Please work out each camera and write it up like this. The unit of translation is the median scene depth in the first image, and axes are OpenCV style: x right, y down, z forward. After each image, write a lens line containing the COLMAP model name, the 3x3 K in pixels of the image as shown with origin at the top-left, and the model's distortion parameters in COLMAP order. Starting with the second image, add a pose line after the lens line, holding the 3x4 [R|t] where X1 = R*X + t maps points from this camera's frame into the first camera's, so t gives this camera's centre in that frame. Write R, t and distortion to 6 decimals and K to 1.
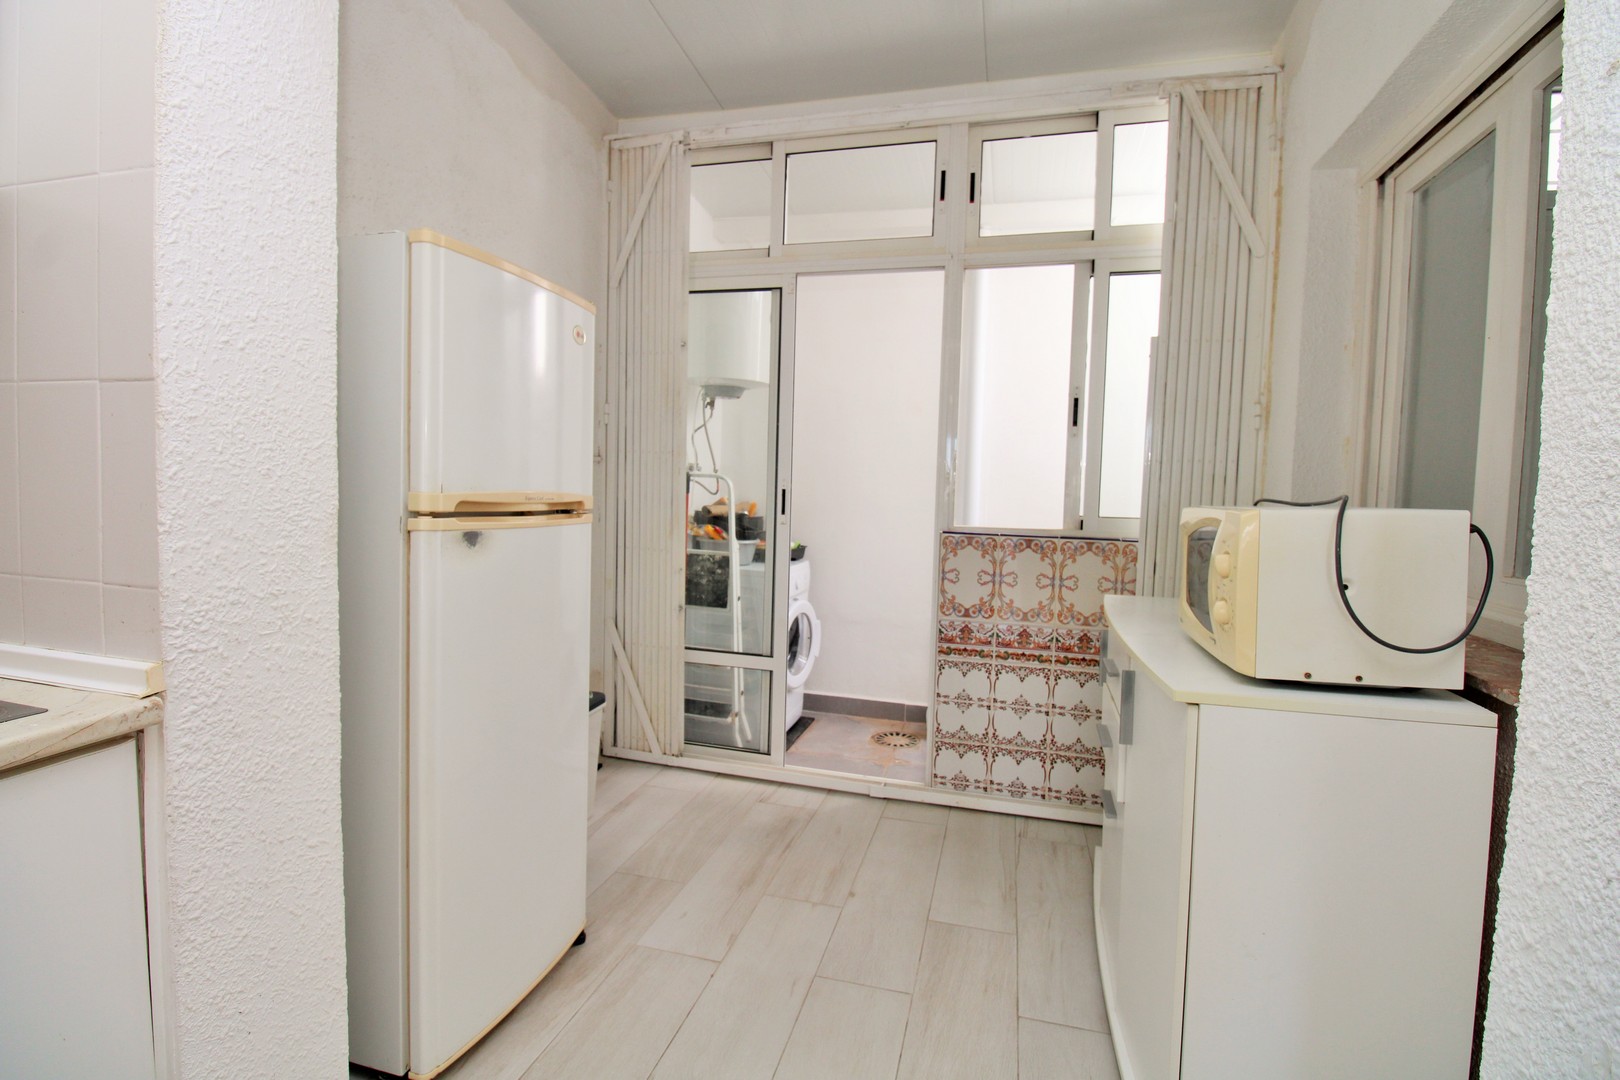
lens RADIAL K [[746.7, 0, 818.5], [0, 746.7, 524.5], [0, 0, 1]] dist [-0.001098, -0.011430]
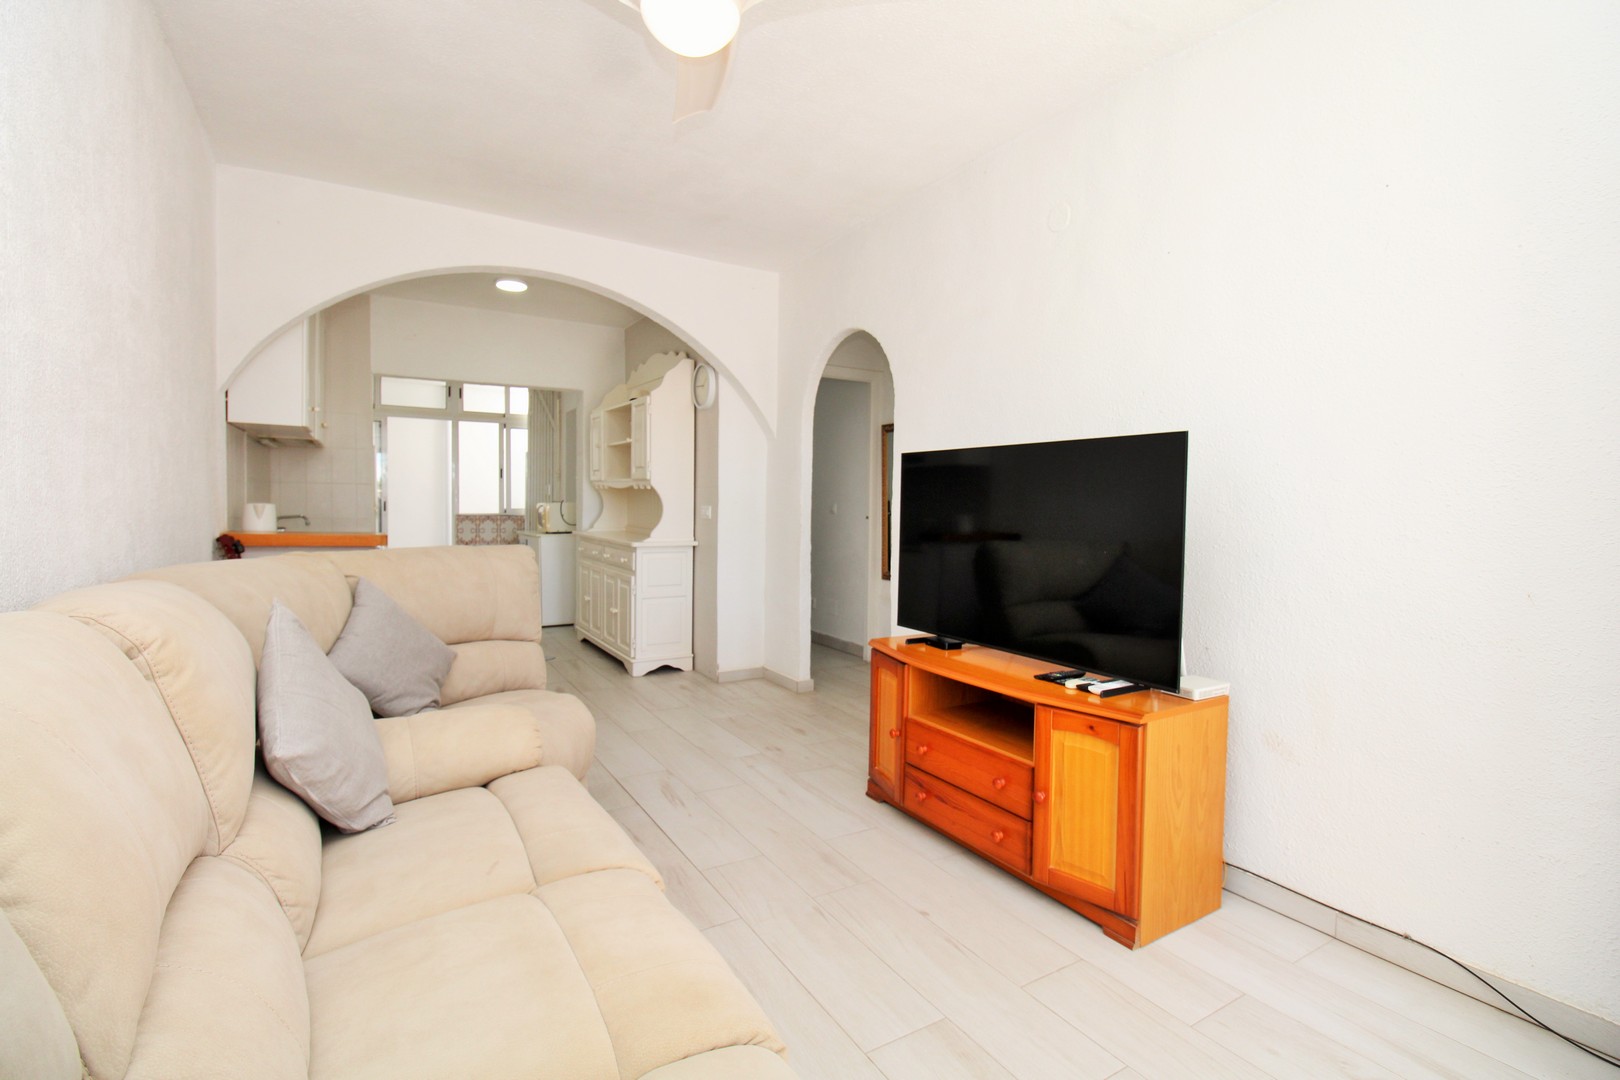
lens RADIAL K [[743.0, 0, 814.5], [0, 743.0, 528.2], [0, 0, 1]] dist [-0.000278, -0.011054]
pose [[0.694974, -0.043592, 0.717713, -0.914539], [0.046844, 0.998785, 0.015303, 0.079419], [-0.717508, 0.022985, 0.696171, -1.934490]]
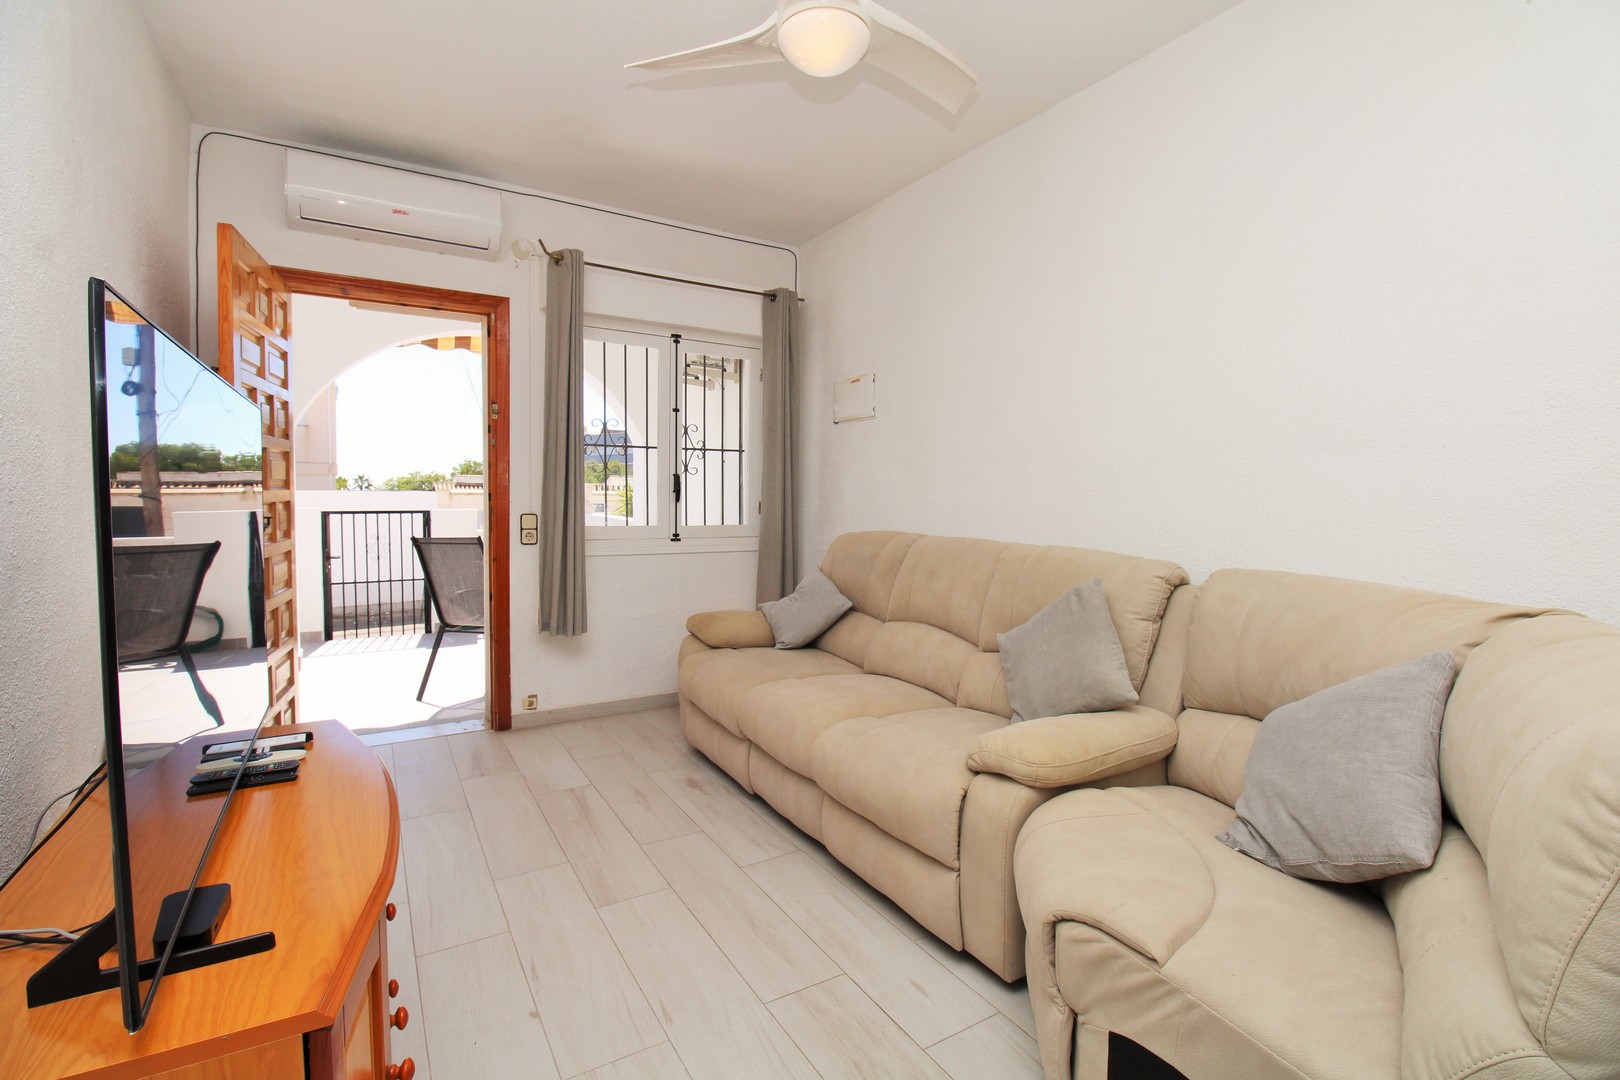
lens RADIAL K [[743.0, 0, 814.5], [0, 743.0, 528.2], [0, 0, 1]] dist [-0.000278, -0.011054]
pose [[-0.693813, -0.001106, -0.720154, 0.013339], [-0.067244, 0.995729, 0.063255, 0.040850], [0.717009, 0.092314, -0.690925, -0.882081]]
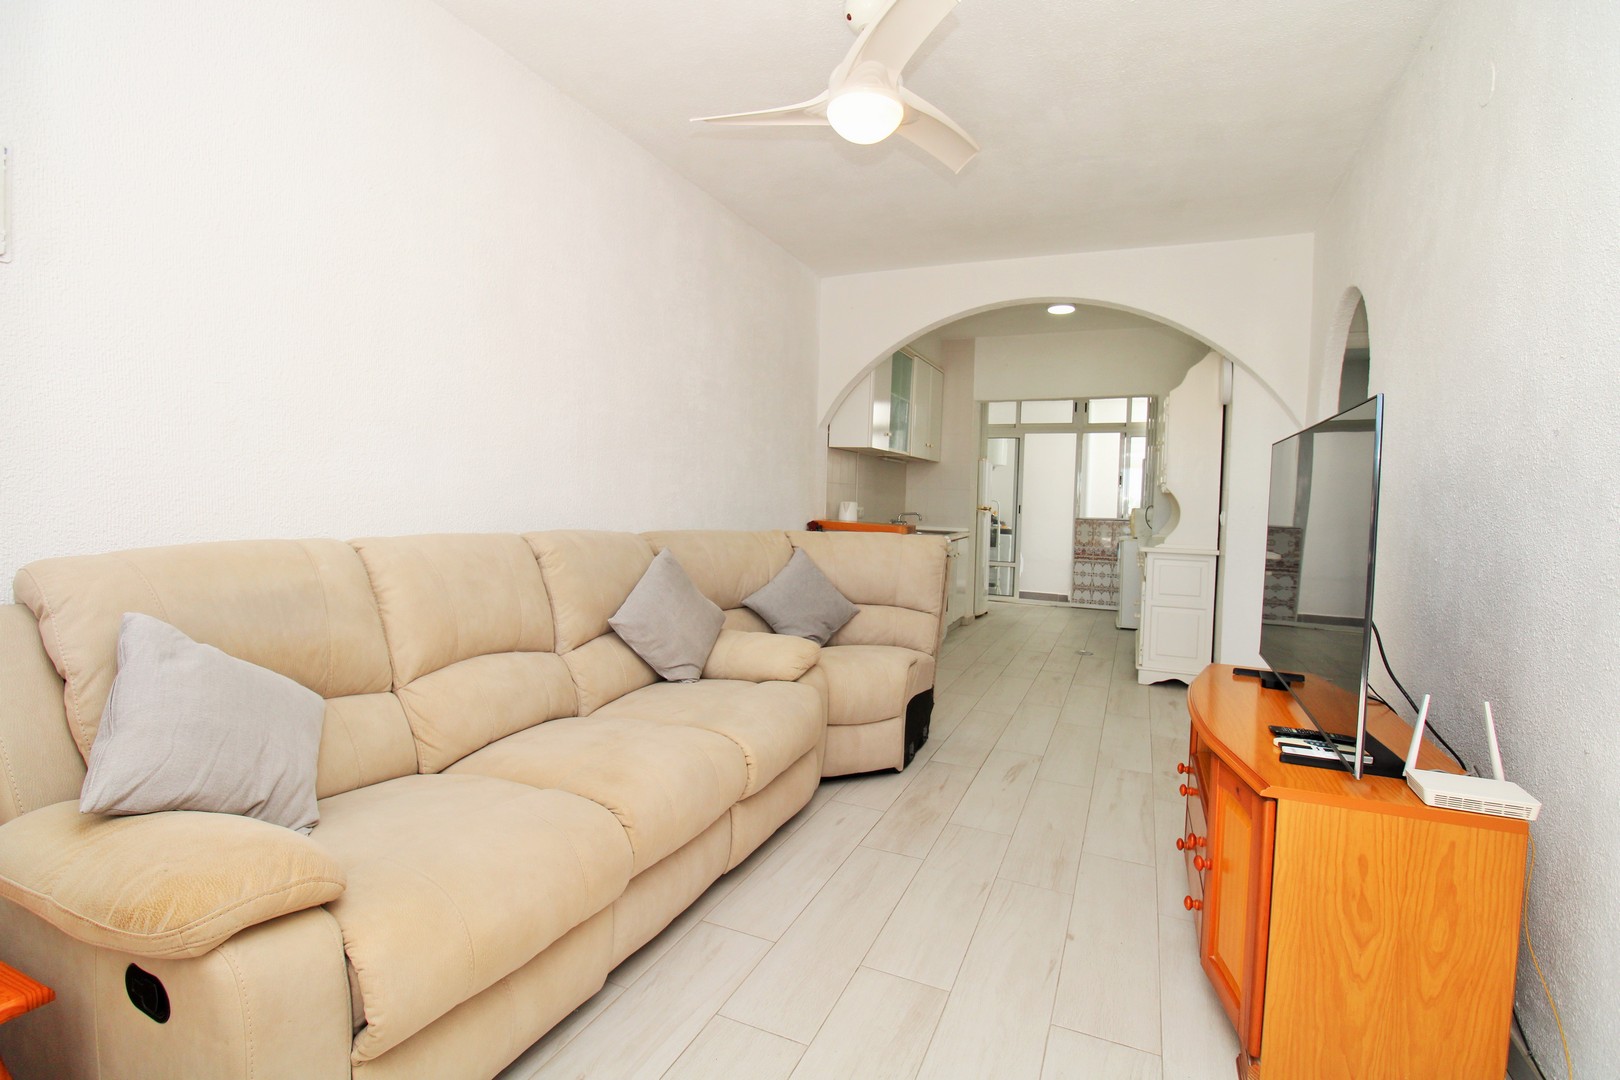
lens RADIAL K [[746.7, 0, 818.5], [0, 746.7, 524.5], [0, 0, 1]] dist [-0.001098, -0.011430]
pose [[0.987920, 0.004673, -0.154893, -0.412847], [-0.008427, 0.999686, -0.023584, 0.116015], [0.154734, 0.024604, 0.987650, -2.243966]]
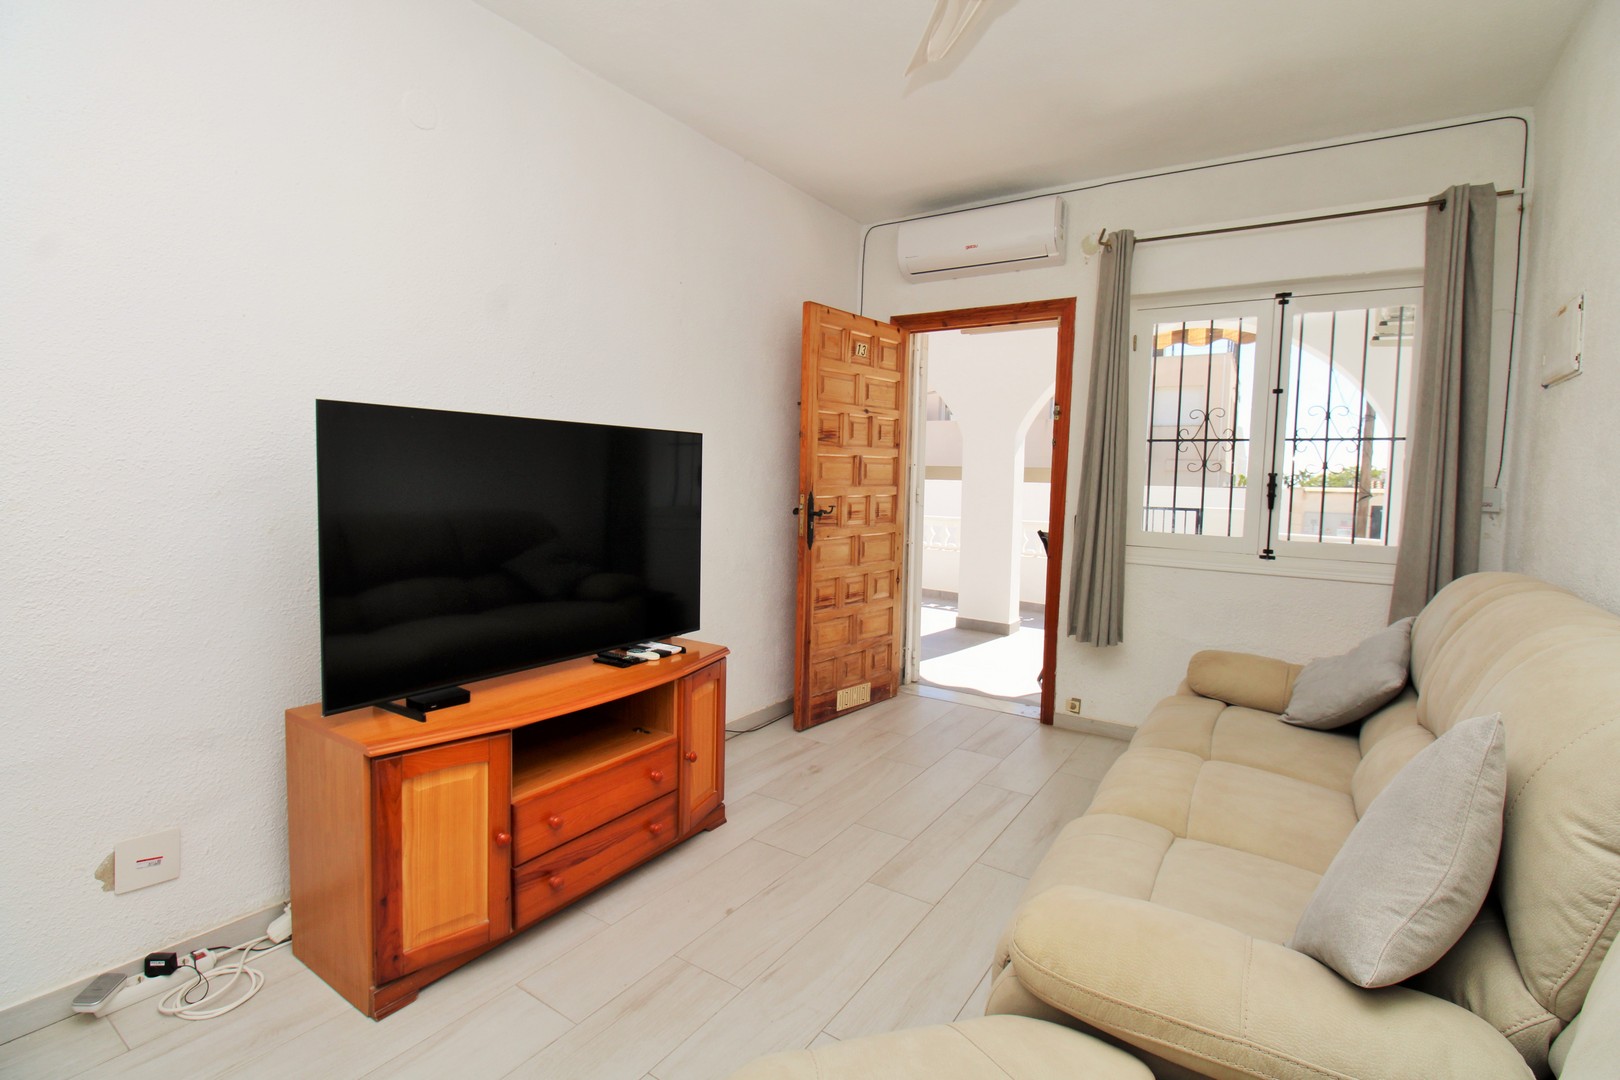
lens RADIAL K [[746.7, 0, 818.5], [0, 746.7, 524.5], [0, 0, 1]] dist [-0.001098, -0.011430]
pose [[-0.945438, -0.072155, 0.317711, -0.588422], [-0.033202, 0.991429, 0.126360, 0.000394], [-0.324105, 0.108917, -0.939730, -0.784004]]
